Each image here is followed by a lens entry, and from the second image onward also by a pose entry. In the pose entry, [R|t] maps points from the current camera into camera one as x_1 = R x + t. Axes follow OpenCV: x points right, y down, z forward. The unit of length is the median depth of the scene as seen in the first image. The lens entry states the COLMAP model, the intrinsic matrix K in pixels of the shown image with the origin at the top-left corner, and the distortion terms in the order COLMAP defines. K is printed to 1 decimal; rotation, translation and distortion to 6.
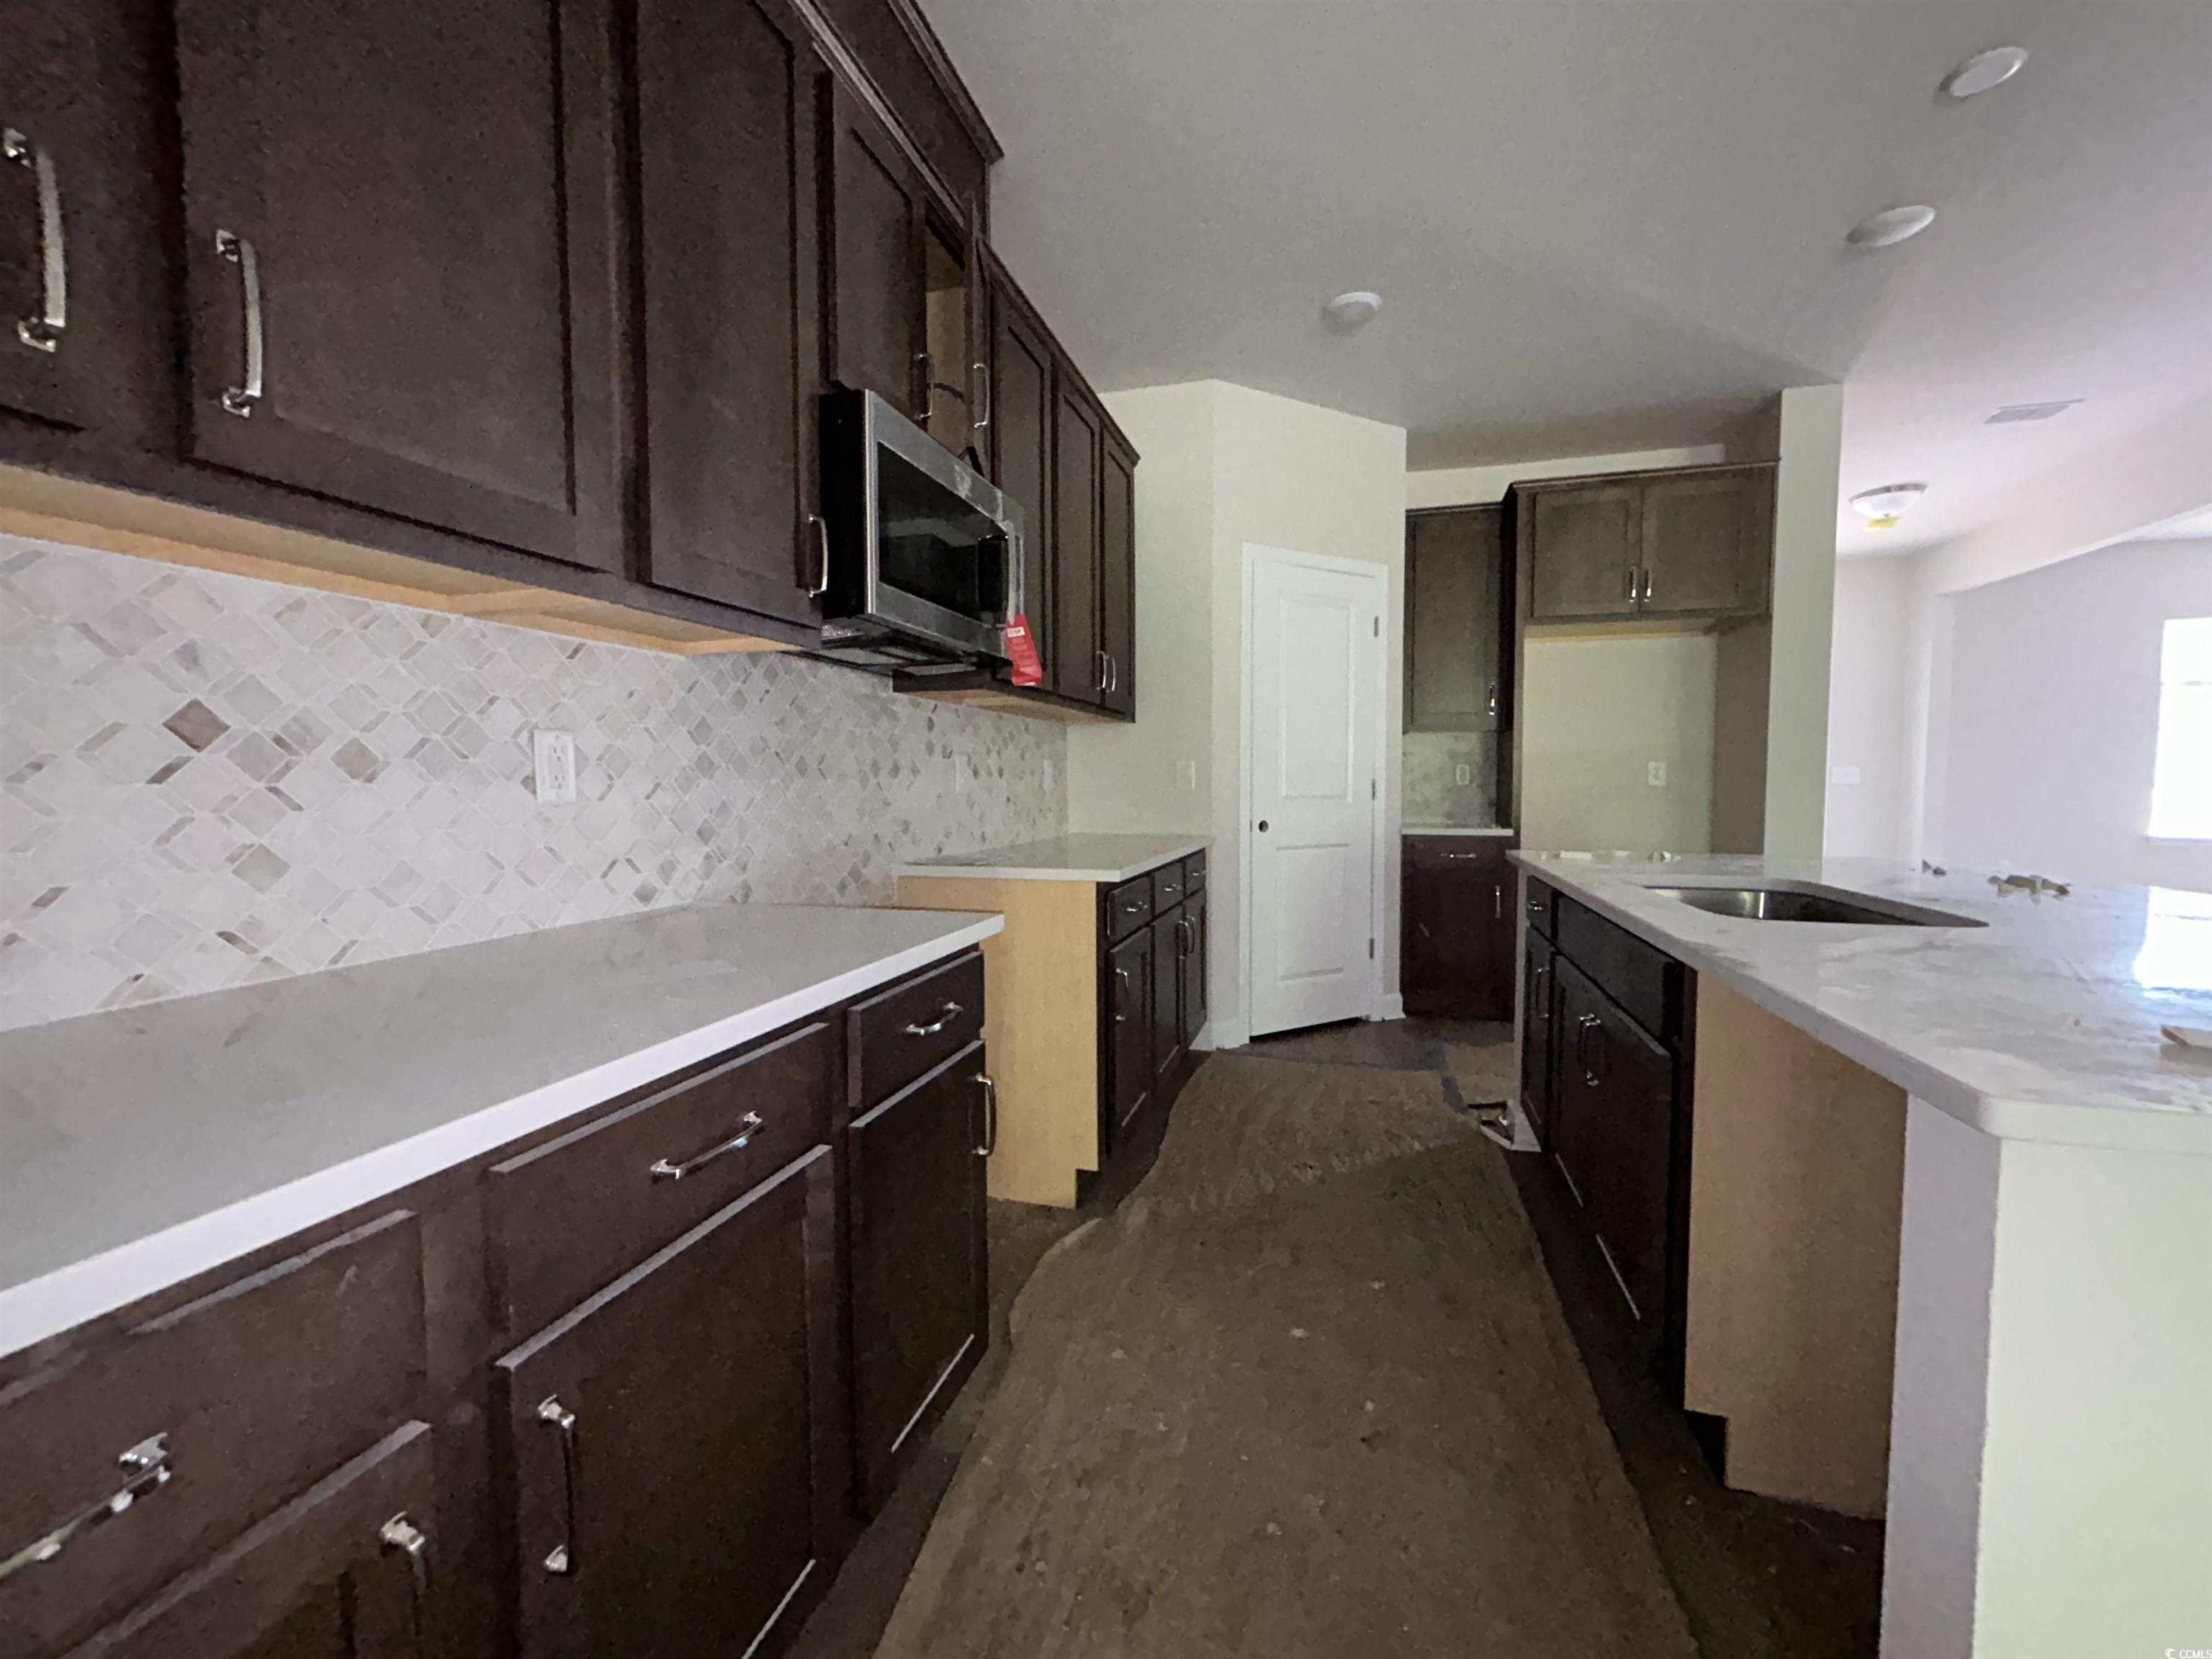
lens RADIAL K [[892.9, 0, 1096.9], [0, 892.9, 828.9], [0, 0, 1]] dist [-0.002642, -0.000008]
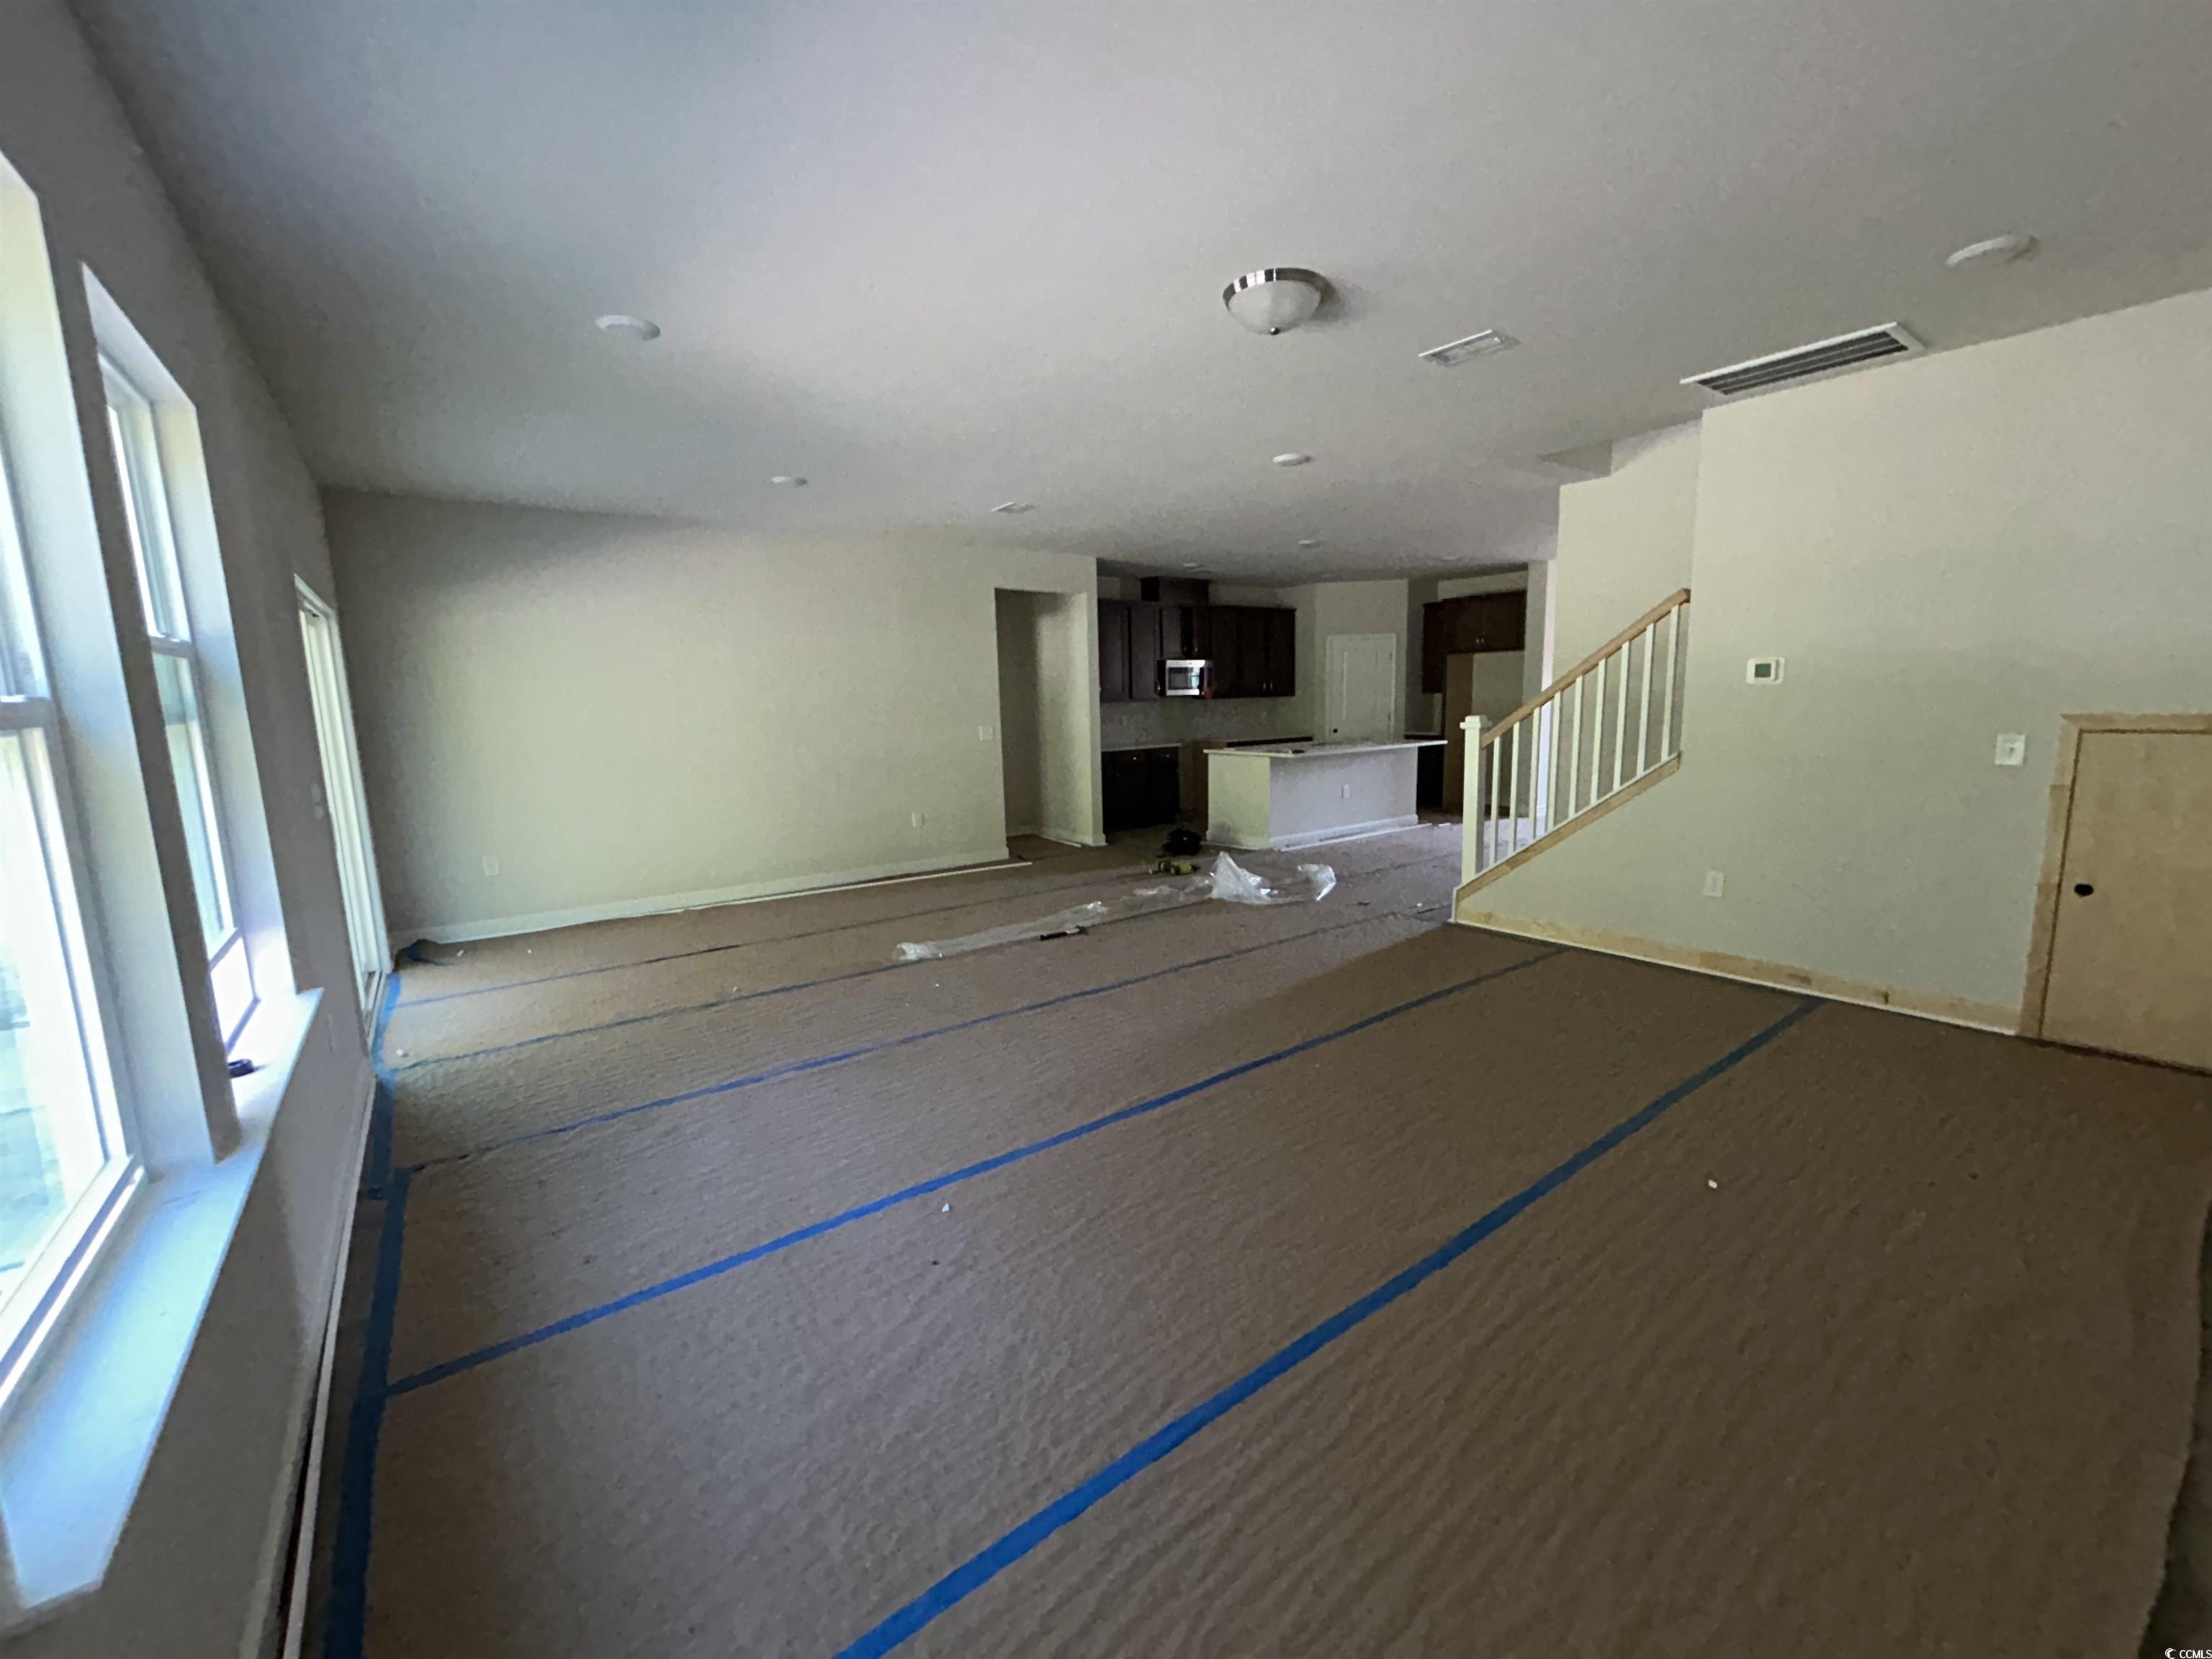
lens RADIAL K [[892.9, 0, 1096.9], [0, 892.9, 828.9], [0, 0, 1]] dist [-0.002642, -0.000008]
pose [[0.805735, 0.072438, -0.587829, 1.561222], [-0.010815, 0.994127, 0.107681, 0.011977], [0.592177, -0.080405, 0.801786, -2.205940]]
